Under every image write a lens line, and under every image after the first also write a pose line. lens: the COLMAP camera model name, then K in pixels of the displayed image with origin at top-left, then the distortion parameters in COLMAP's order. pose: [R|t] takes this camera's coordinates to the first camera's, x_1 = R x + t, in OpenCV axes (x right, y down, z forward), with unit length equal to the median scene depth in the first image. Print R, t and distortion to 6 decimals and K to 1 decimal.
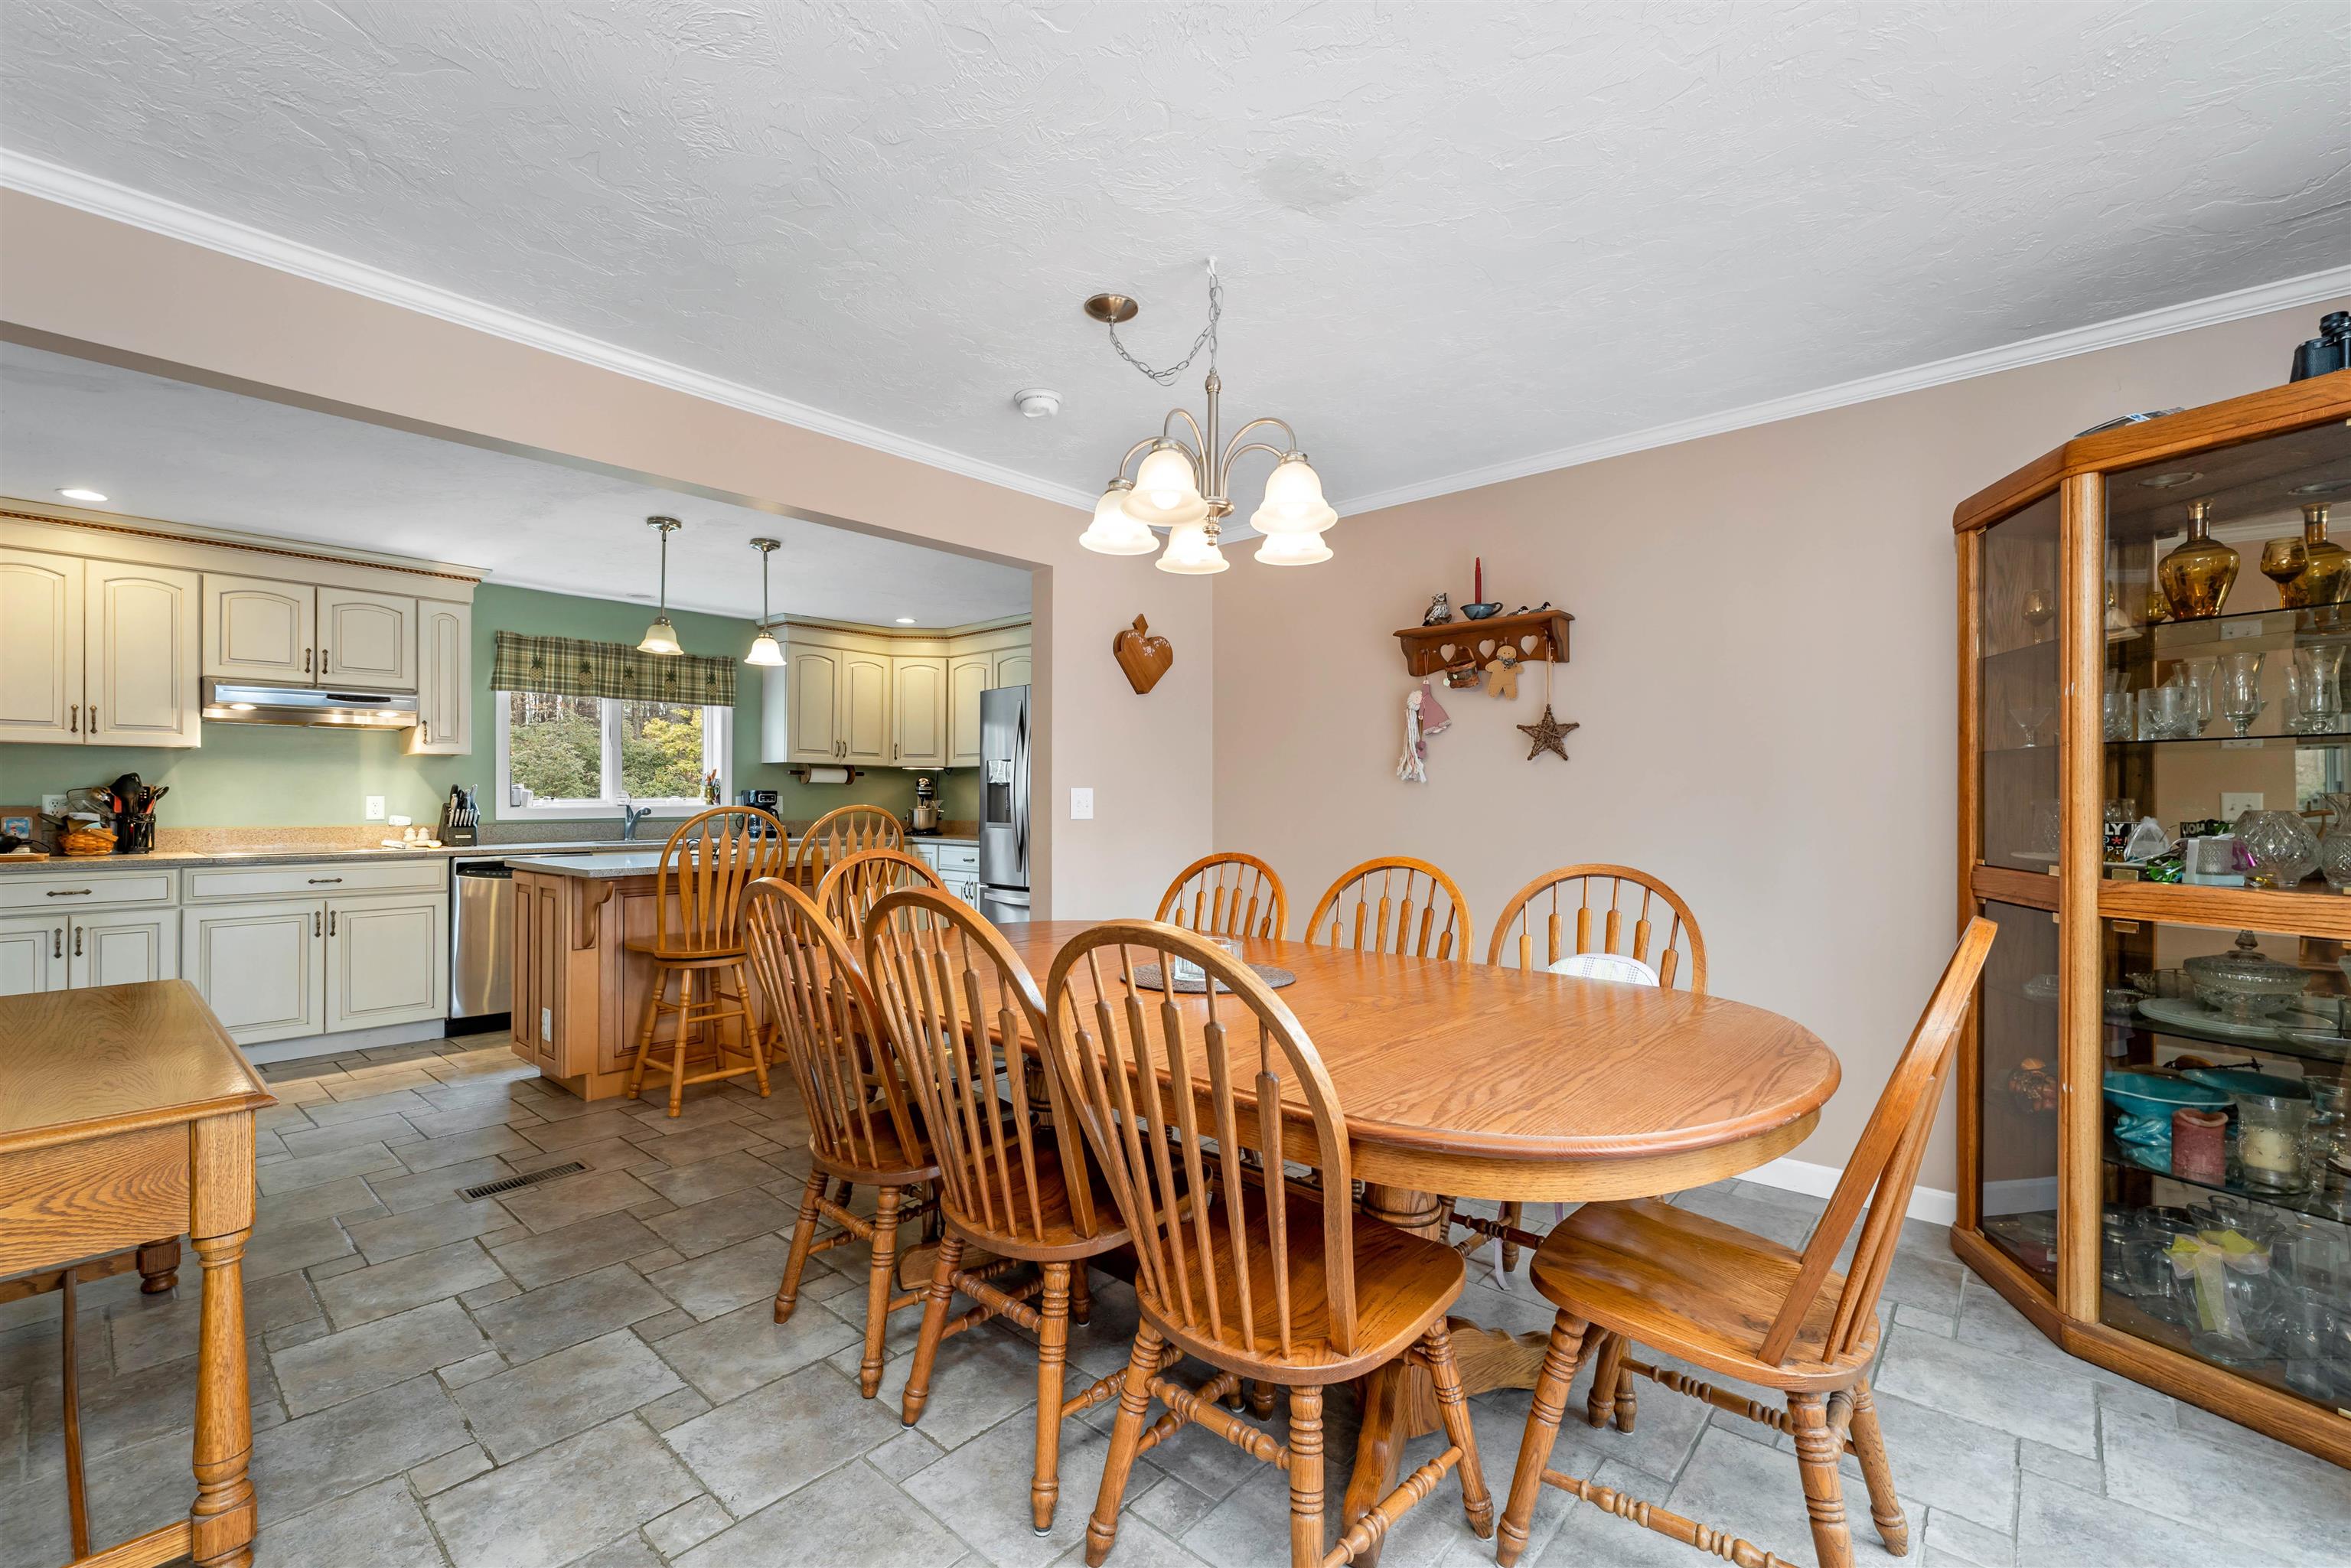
lens RADIAL K [[985.8, 0, 1154.2], [0, 985.8, 792.1], [0, 0, 1]] dist [-0.002346, -0.000637]
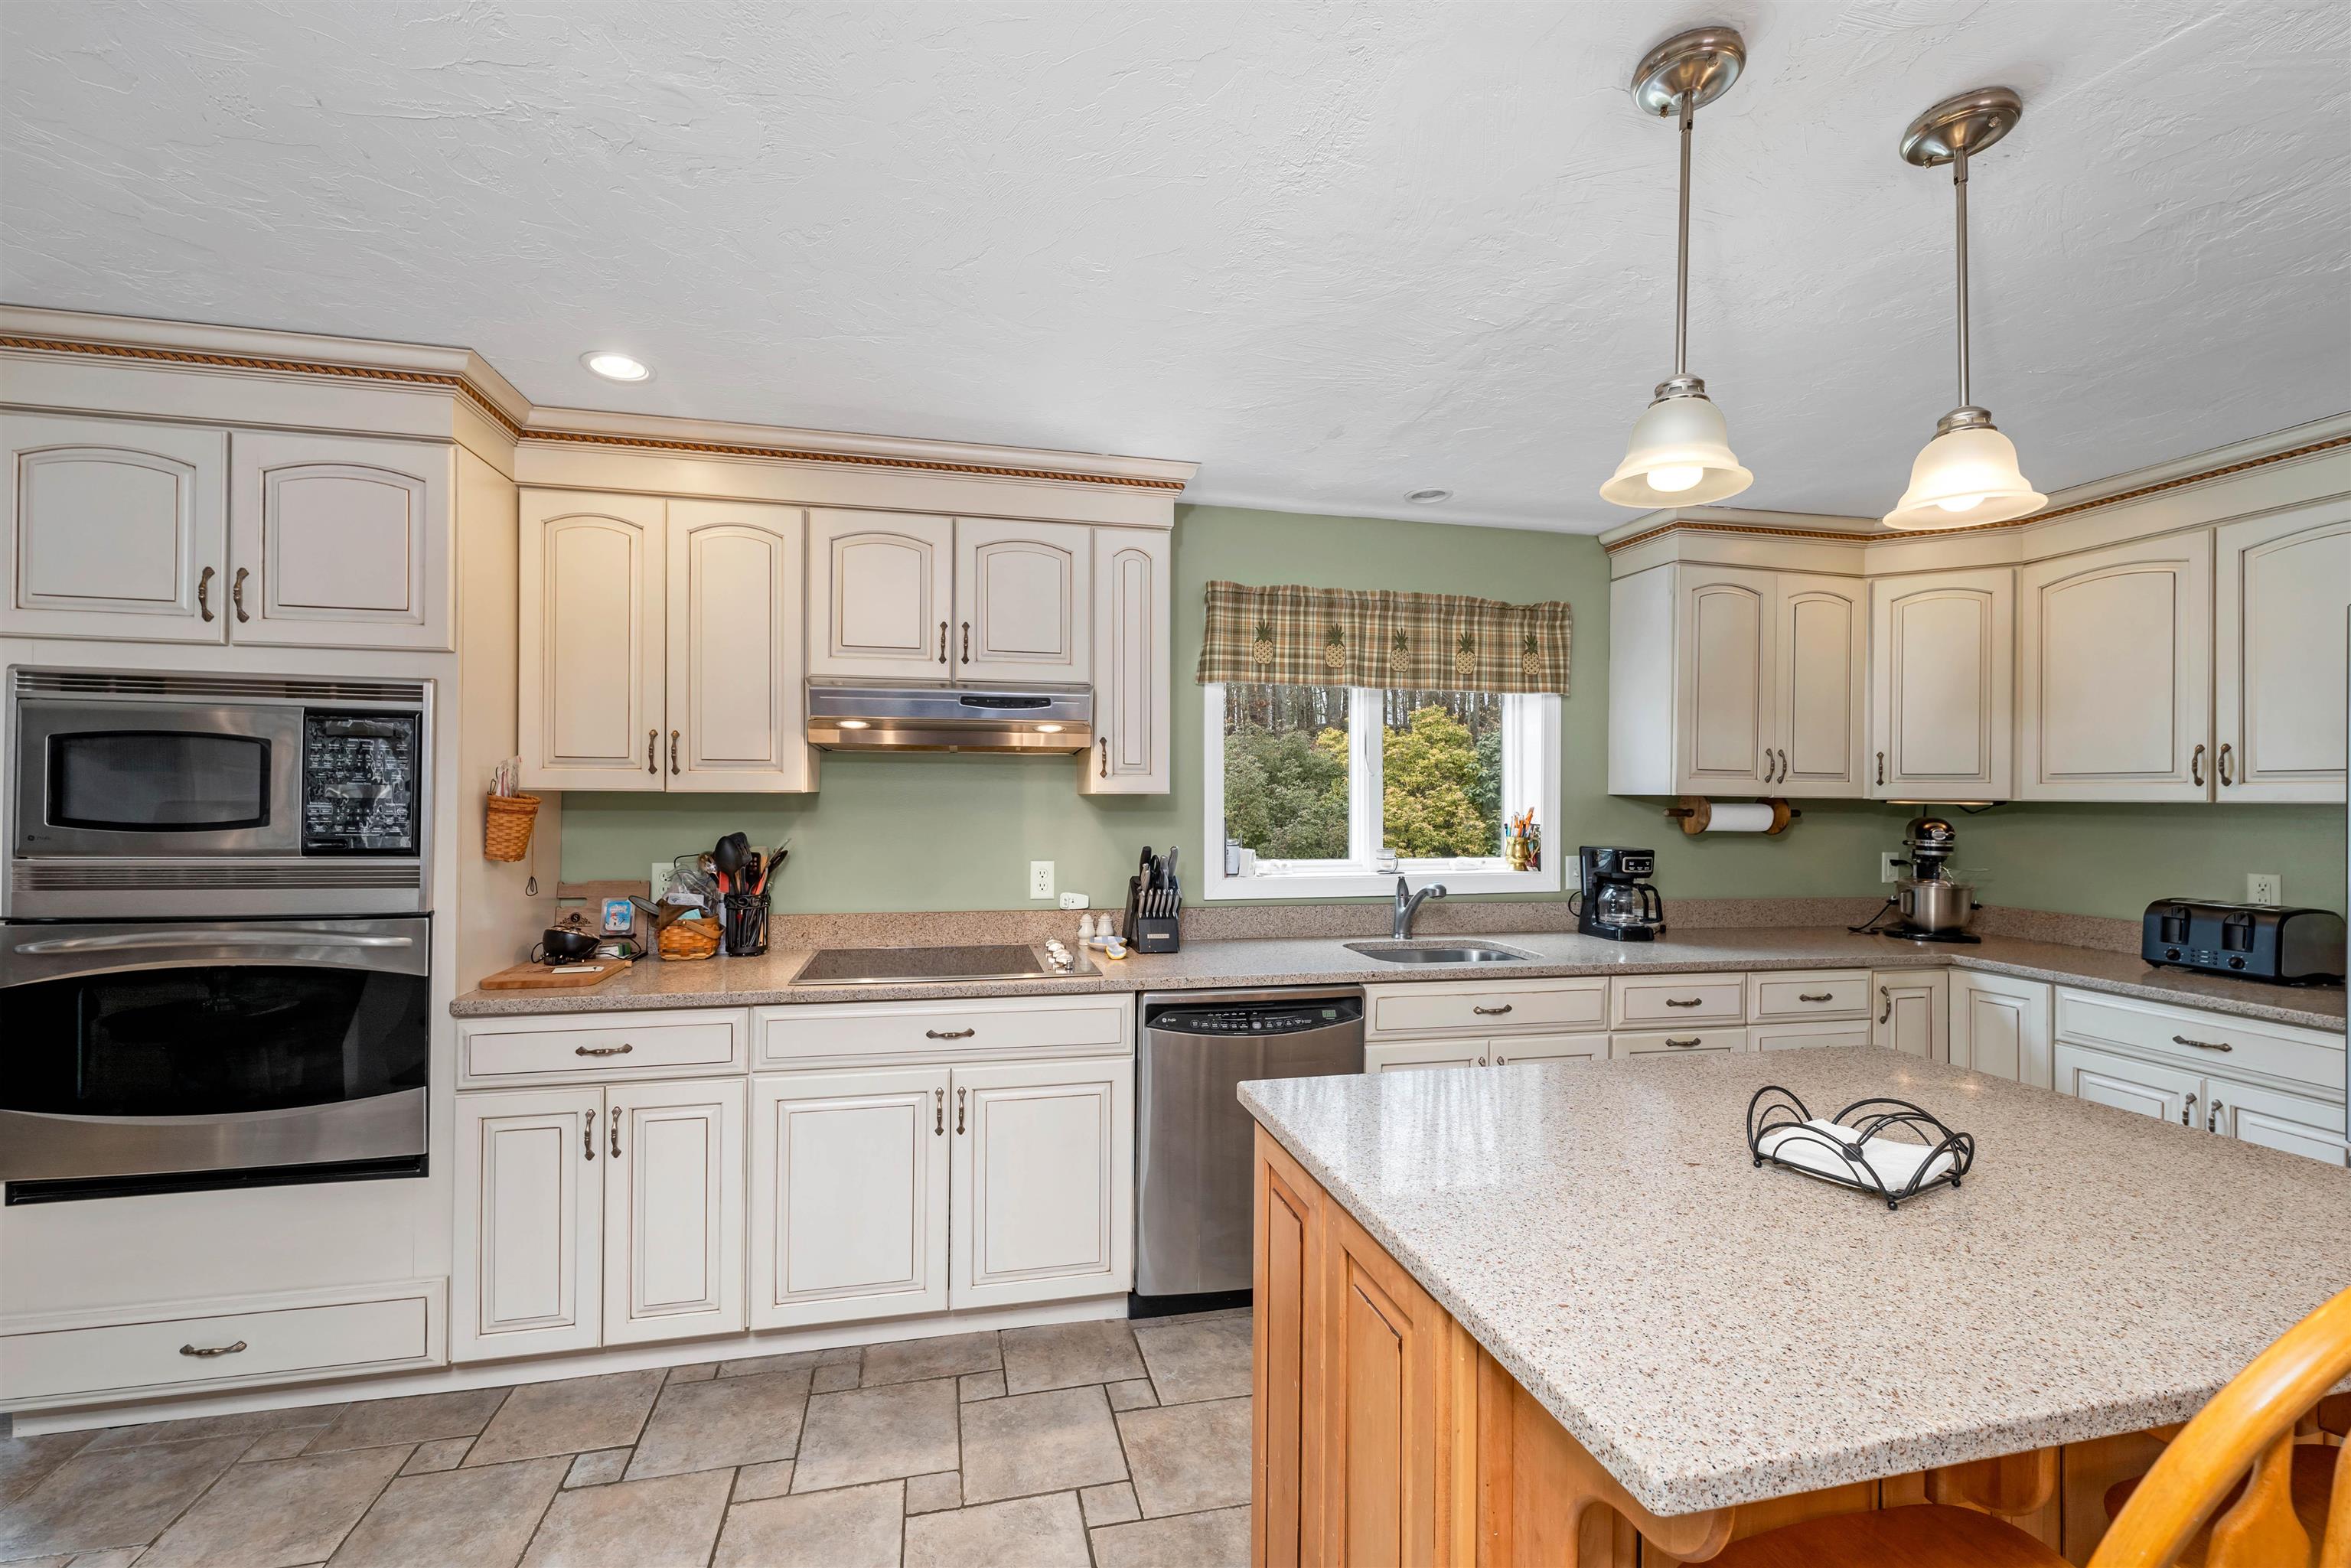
lens RADIAL K [[985.8, 0, 1168.5], [0, 985.8, 779.9], [0, 0, 1]] dist [-0.002346, -0.000637]
pose [[0.817924, -0.007829, -0.575273, -0.348166], [-0.001259, 0.999881, -0.015398, -0.035634], [0.575325, 0.013318, 0.817816, 0.506550]]
